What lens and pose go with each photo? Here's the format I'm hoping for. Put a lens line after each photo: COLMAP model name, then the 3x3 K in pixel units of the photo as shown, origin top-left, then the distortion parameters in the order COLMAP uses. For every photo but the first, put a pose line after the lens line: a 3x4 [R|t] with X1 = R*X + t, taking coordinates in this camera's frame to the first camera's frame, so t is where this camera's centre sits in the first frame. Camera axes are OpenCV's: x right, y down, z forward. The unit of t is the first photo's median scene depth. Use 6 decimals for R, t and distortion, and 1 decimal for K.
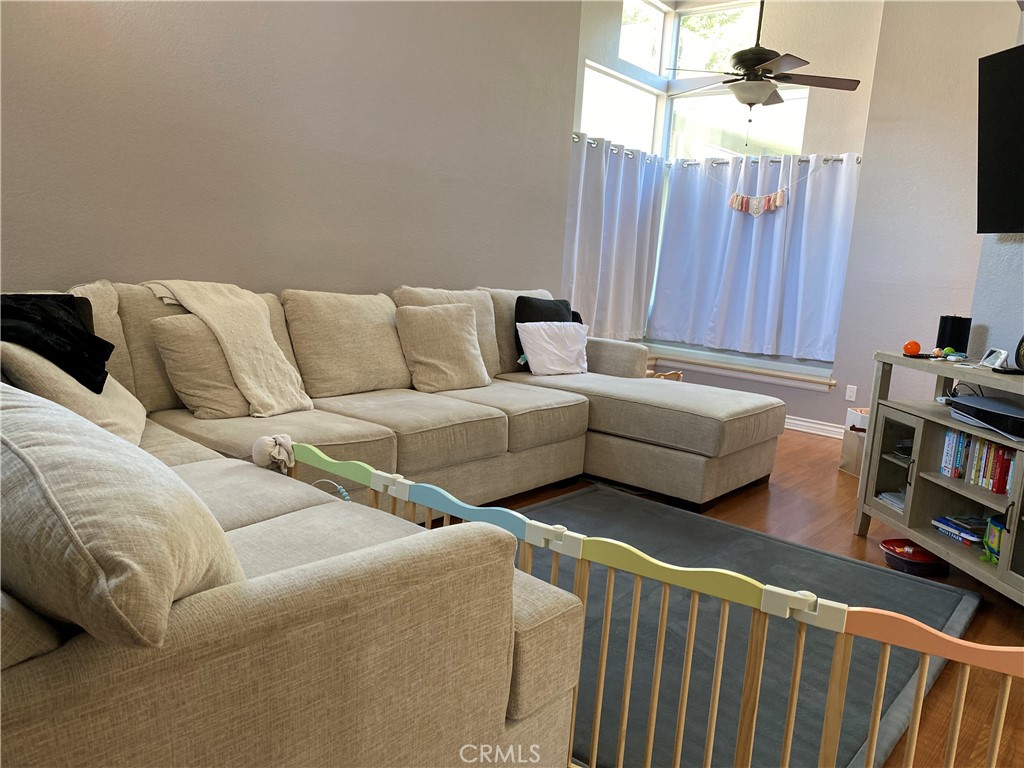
lens RADIAL K [[787.0, 0, 519.9], [0, 787.0, 383.1], [0, 0, 1]] dist [0.073471, -0.100880]
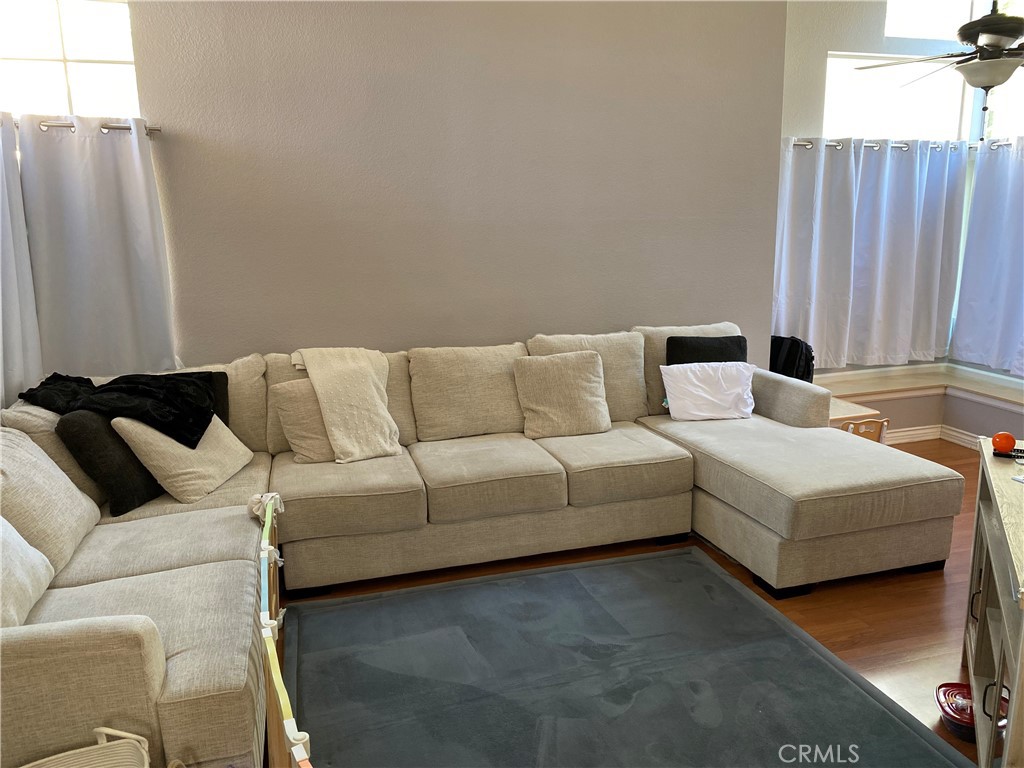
lens RADIAL K [[787.0, 0, 519.9], [0, 787.0, 383.1], [0, 0, 1]] dist [0.073471, -0.100880]
pose [[0.825268, 0.036970, -0.563529, 0.456591], [-0.015097, 0.998943, 0.043427, -0.106413], [0.564539, -0.027331, 0.824954, 0.097061]]
